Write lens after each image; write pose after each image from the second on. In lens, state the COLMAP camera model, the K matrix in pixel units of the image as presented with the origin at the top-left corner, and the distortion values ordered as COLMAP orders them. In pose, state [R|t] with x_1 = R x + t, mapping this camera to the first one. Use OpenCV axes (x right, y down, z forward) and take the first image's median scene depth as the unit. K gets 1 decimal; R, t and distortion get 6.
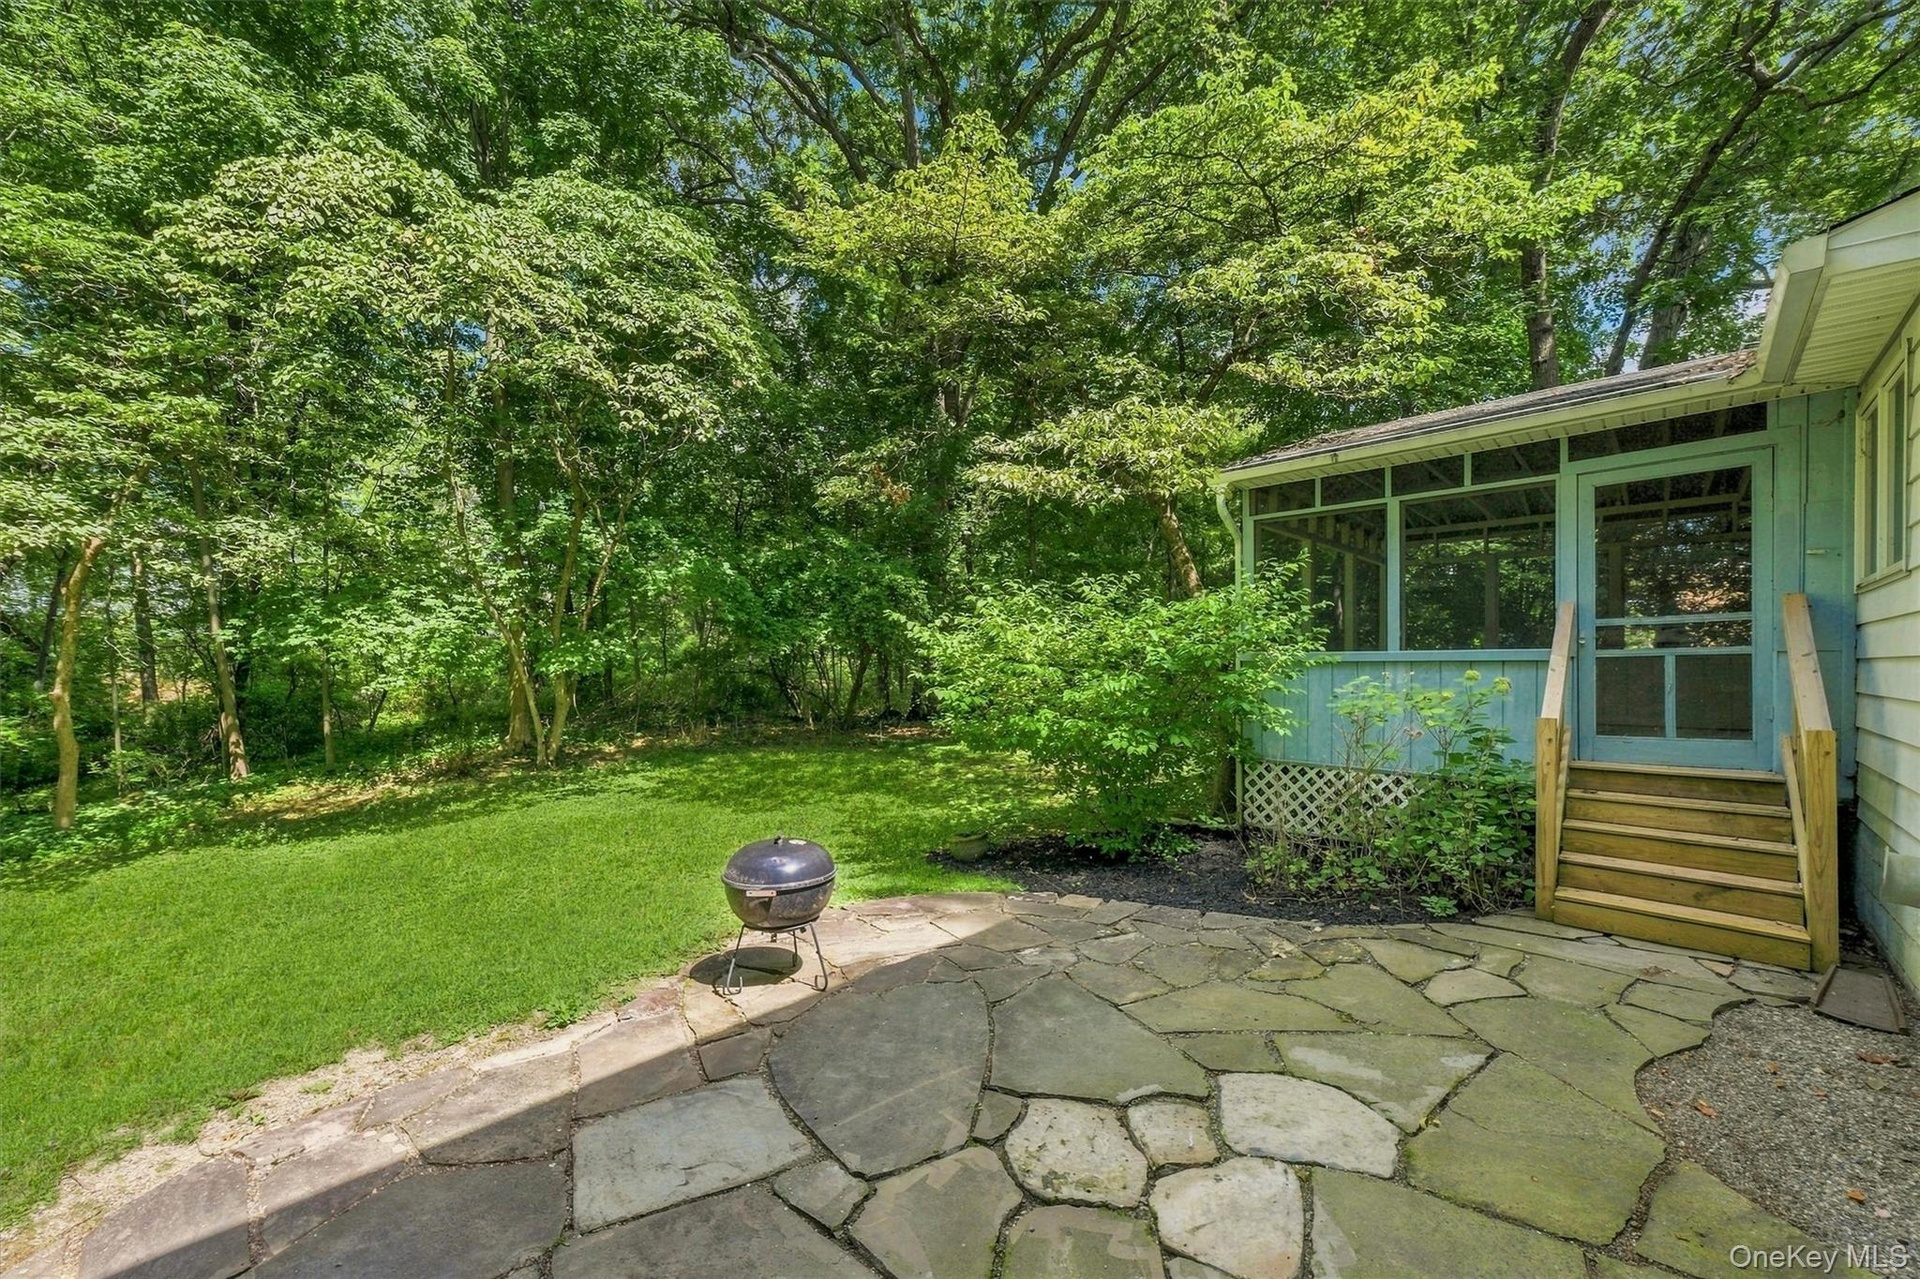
lens RADIAL K [[696.9, 0, 969.2], [0, 696.9, 652.5], [0, 0, 1]] dist [0.000052, -0.000029]
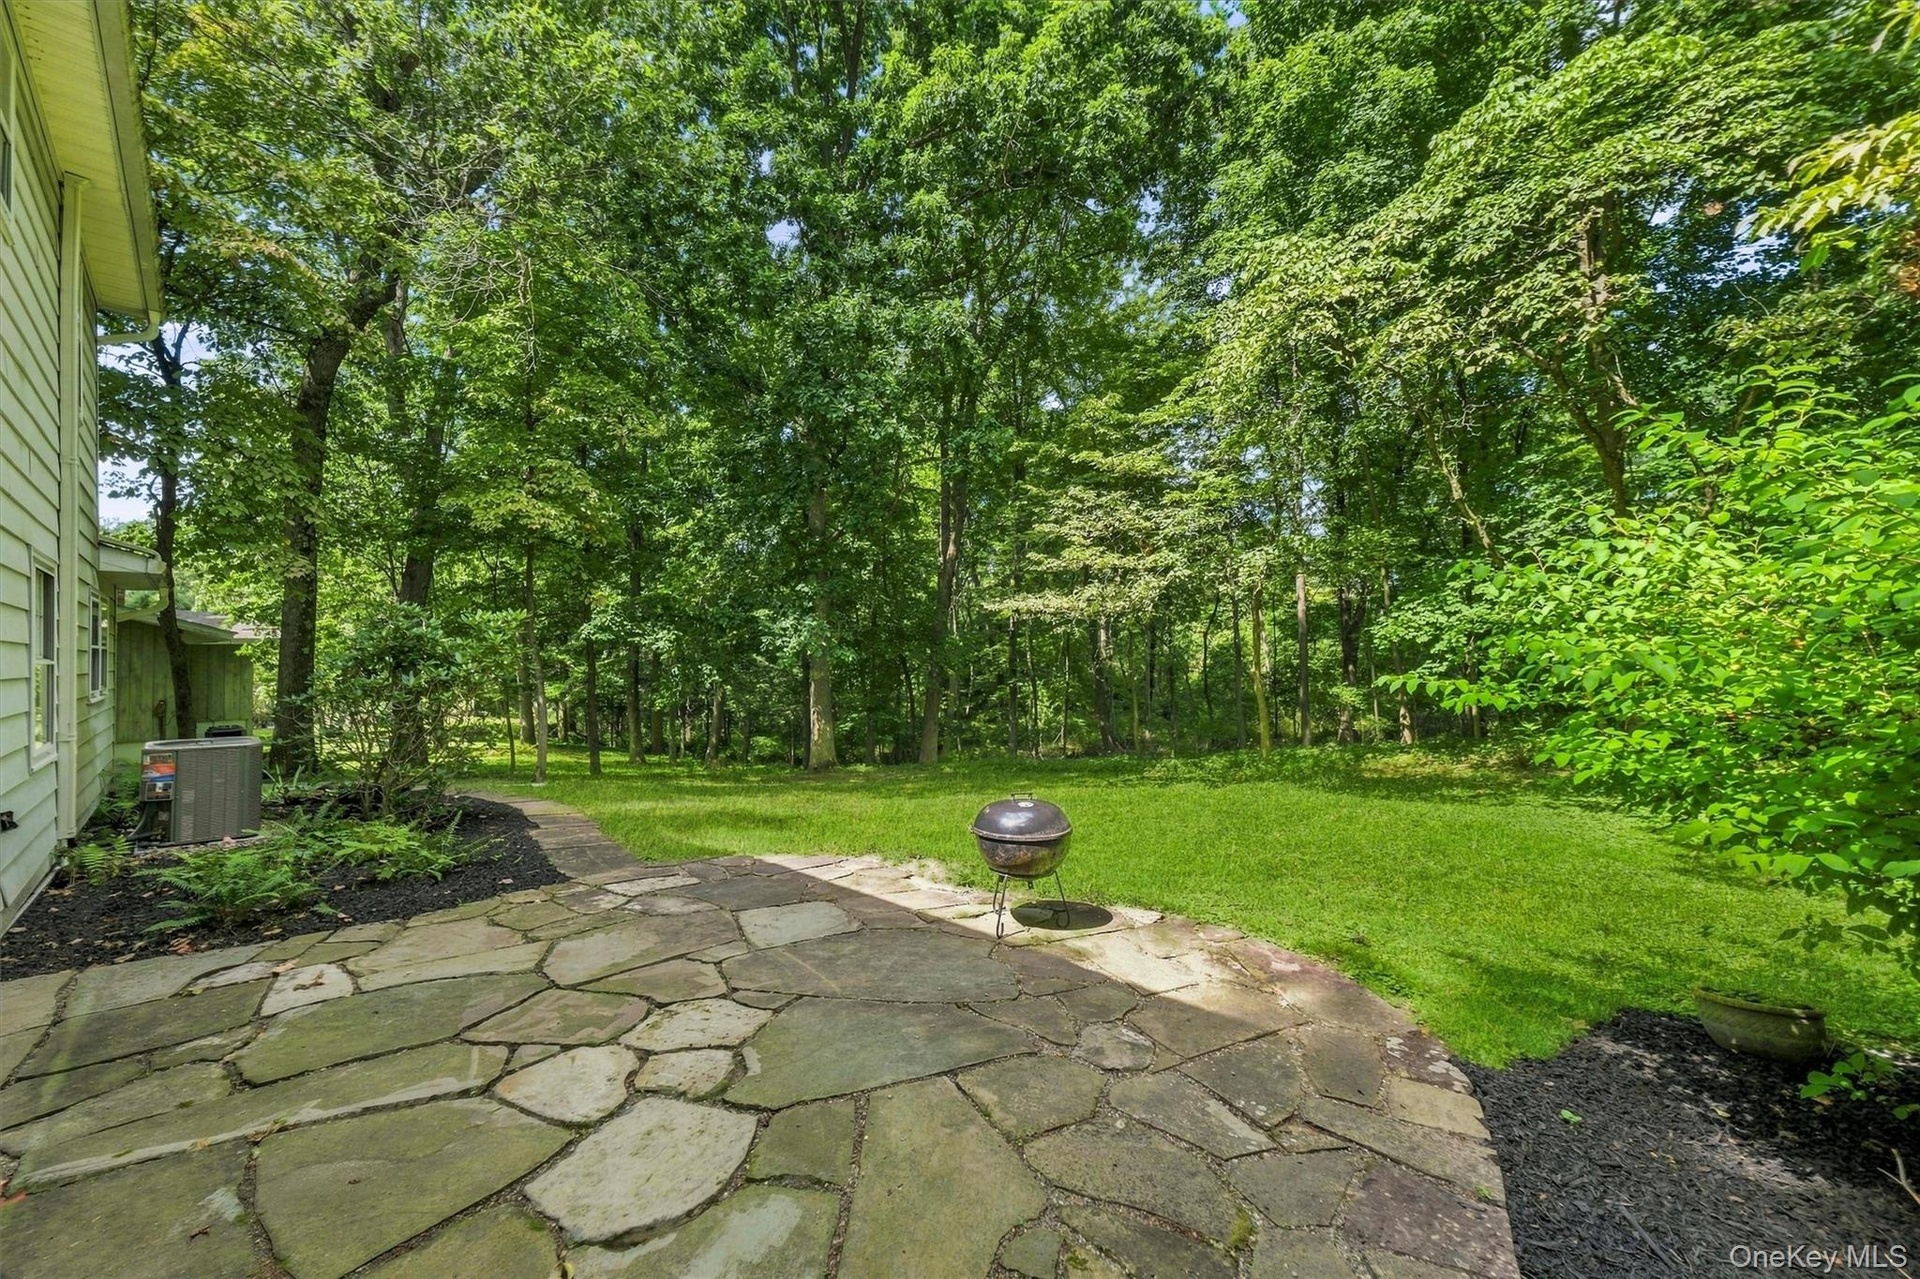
lens RADIAL K [[696.9, 0, 969.2], [0, 696.9, 652.5], [0, 0, 1]] dist [0.000052, -0.000029]
pose [[0.050048, -0.008945, -0.998707, 1.206154], [0.025555, 0.999644, -0.007673, 0.046503], [0.998420, -0.025138, 0.050259, 1.203099]]
